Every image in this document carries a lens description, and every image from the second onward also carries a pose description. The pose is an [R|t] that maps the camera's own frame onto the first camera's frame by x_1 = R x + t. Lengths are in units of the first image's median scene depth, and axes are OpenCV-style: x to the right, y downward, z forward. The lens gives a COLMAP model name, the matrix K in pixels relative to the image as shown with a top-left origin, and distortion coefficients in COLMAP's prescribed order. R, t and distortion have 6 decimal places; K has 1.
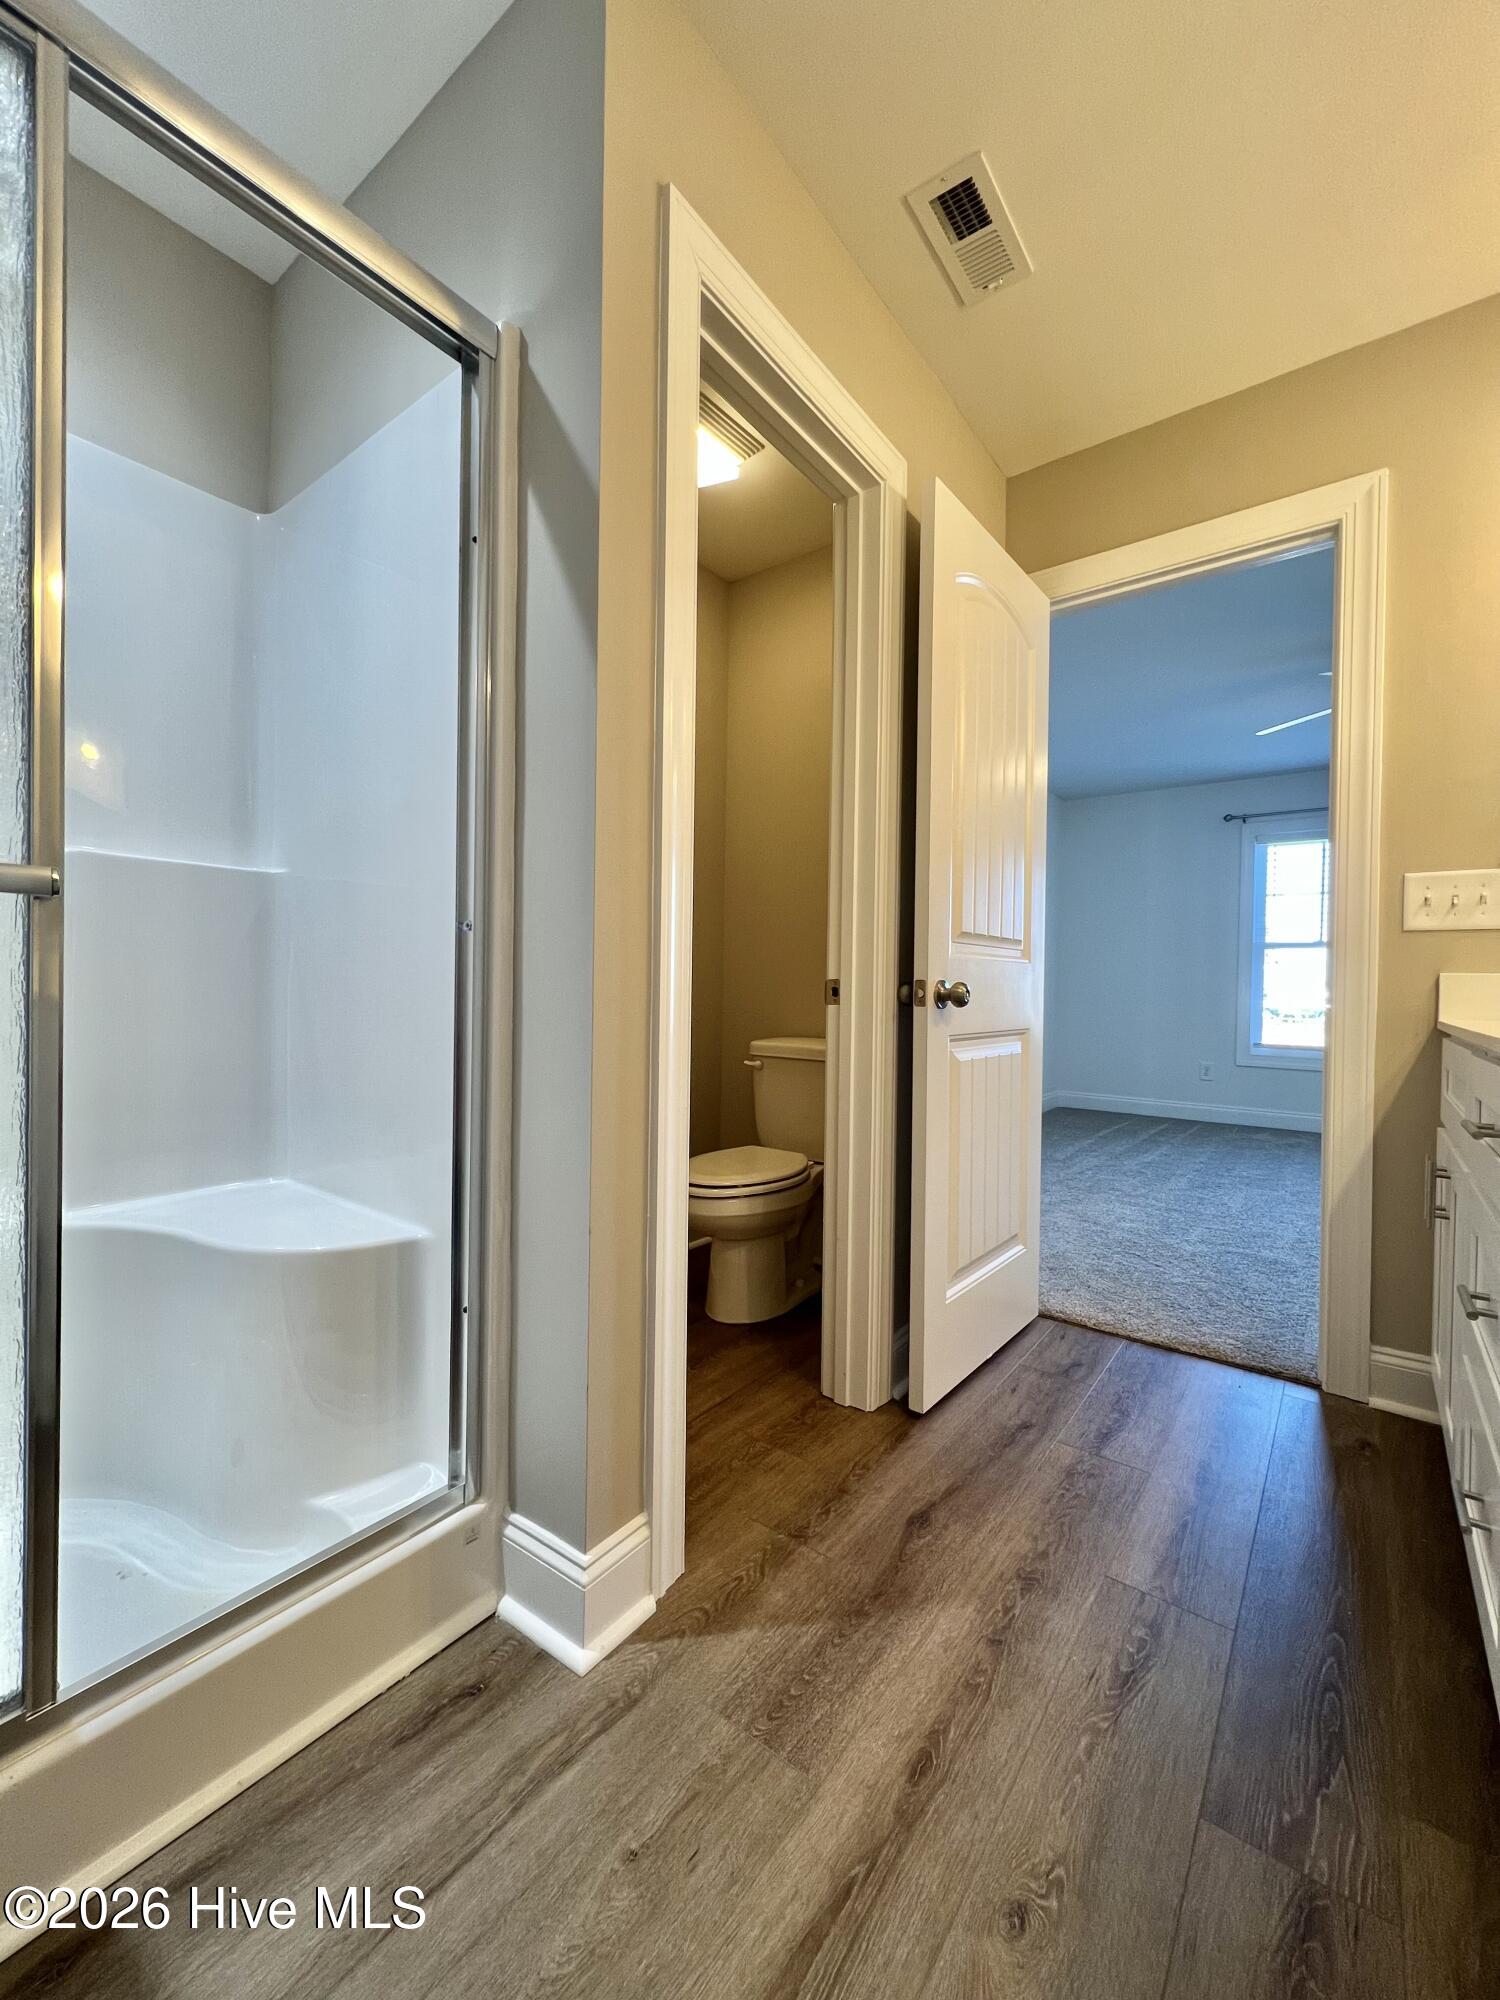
lens RADIAL K [[798.9, 0, 750.0], [0, 798.9, 1000.0], [0, 0, 1]] dist [-0.000946, -0.000002]
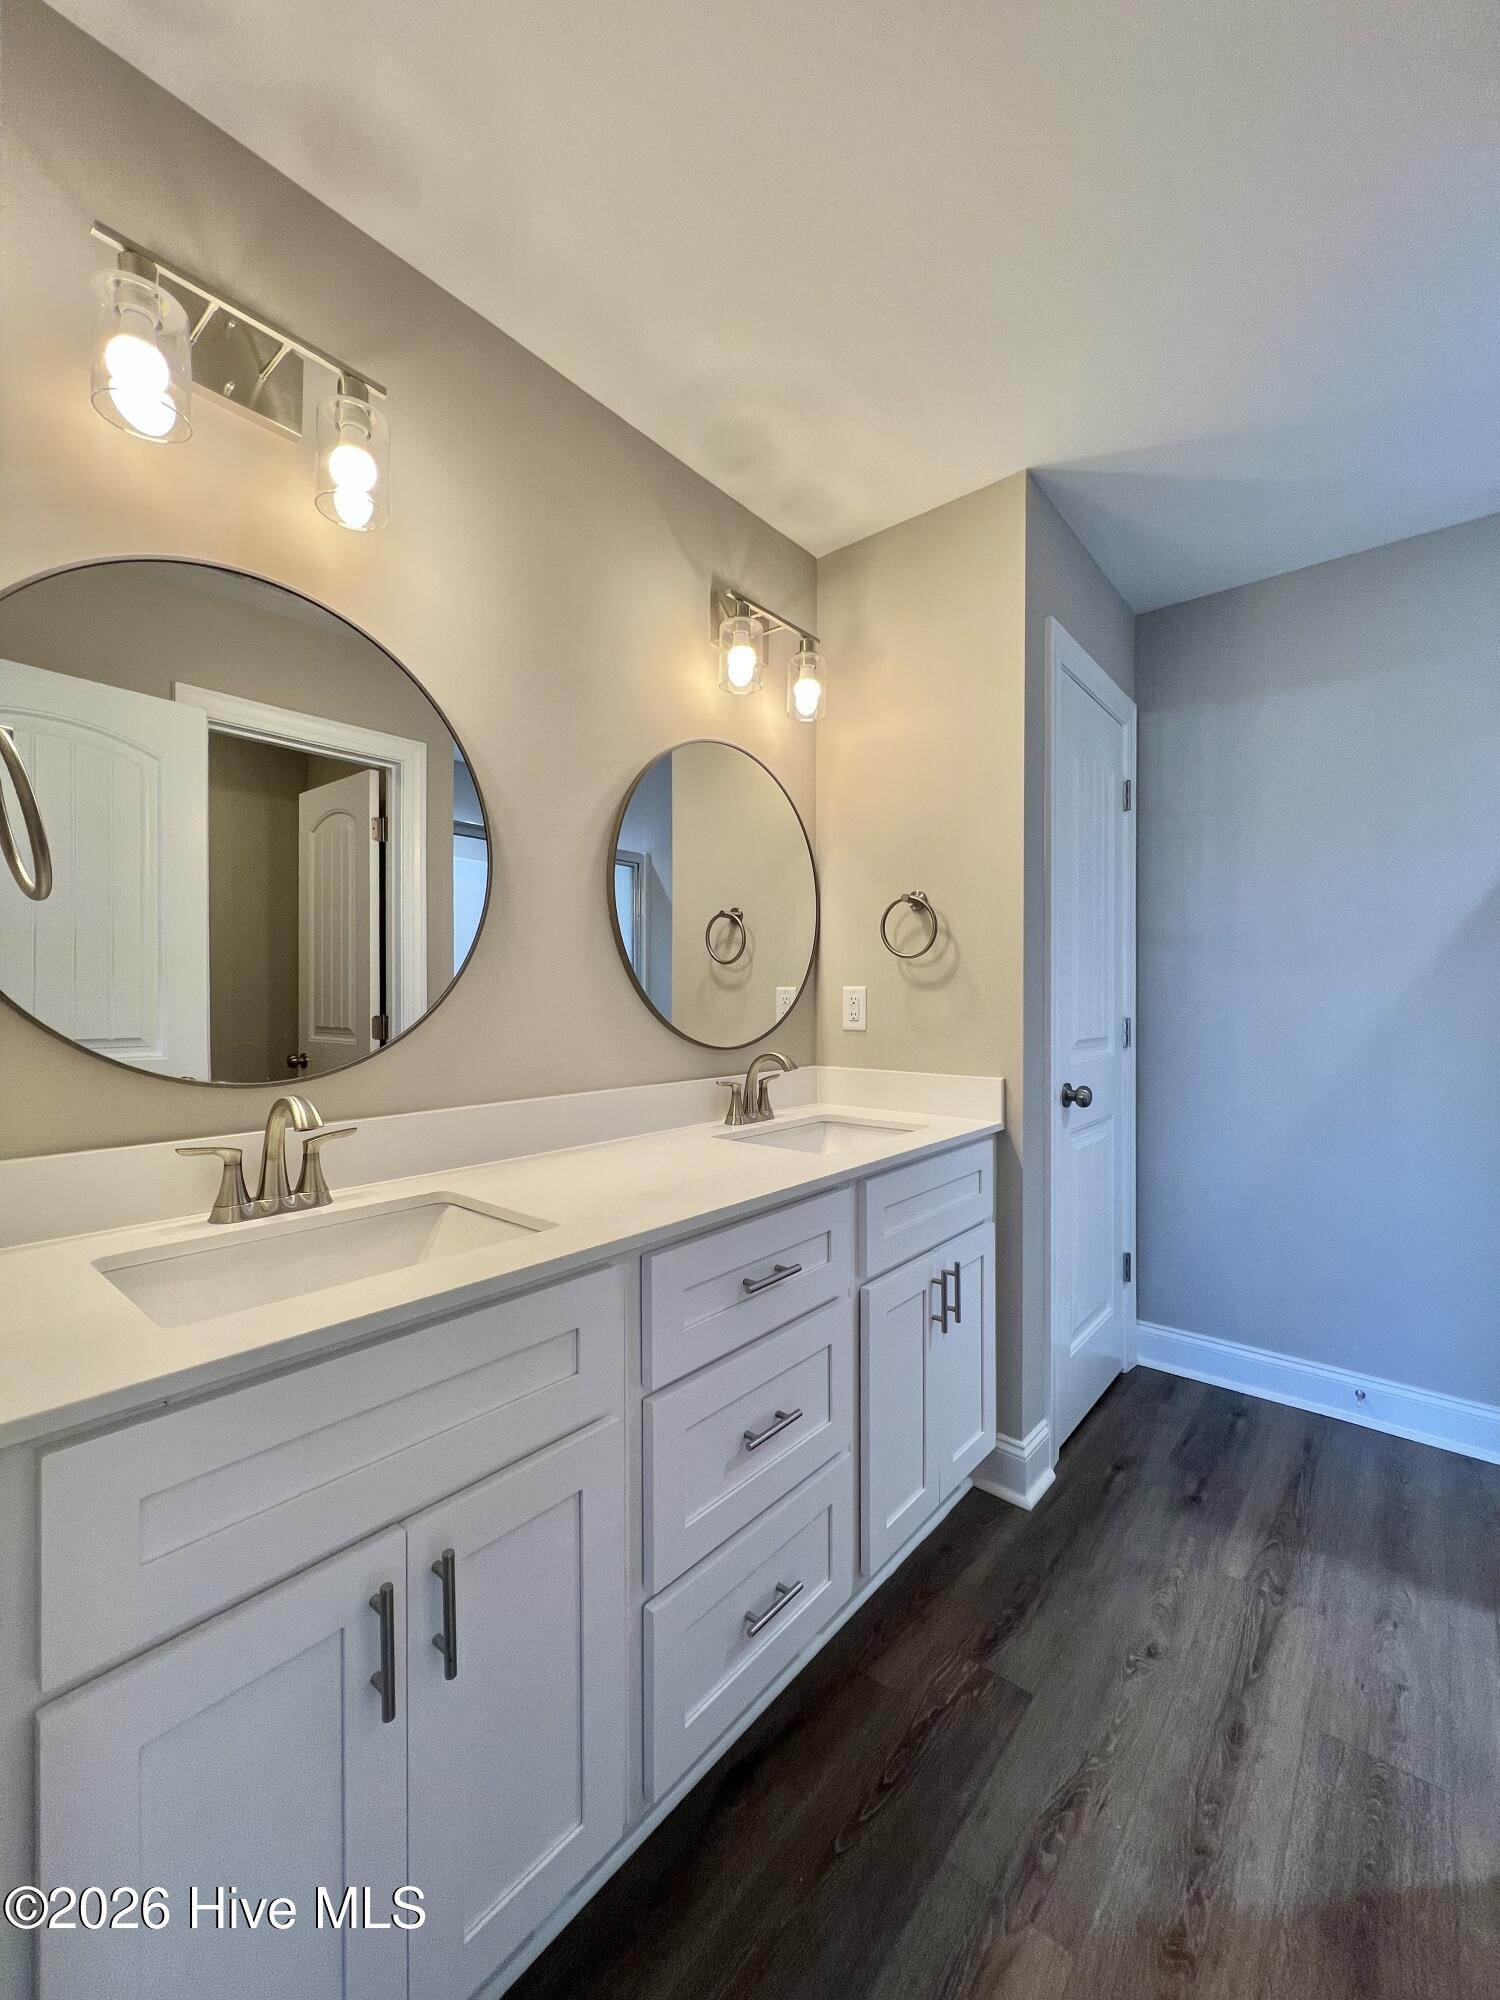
lens RADIAL K [[798.9, 0, 750.0], [0, 798.9, 1000.0], [0, 0, 1]] dist [-0.000946, -0.000002]
pose [[-0.998508, -0.017413, 0.051763, 0.916284], [-0.016546, 0.999716, 0.017132, -0.264038], [-0.052046, 0.016250, -0.998512, 2.202539]]
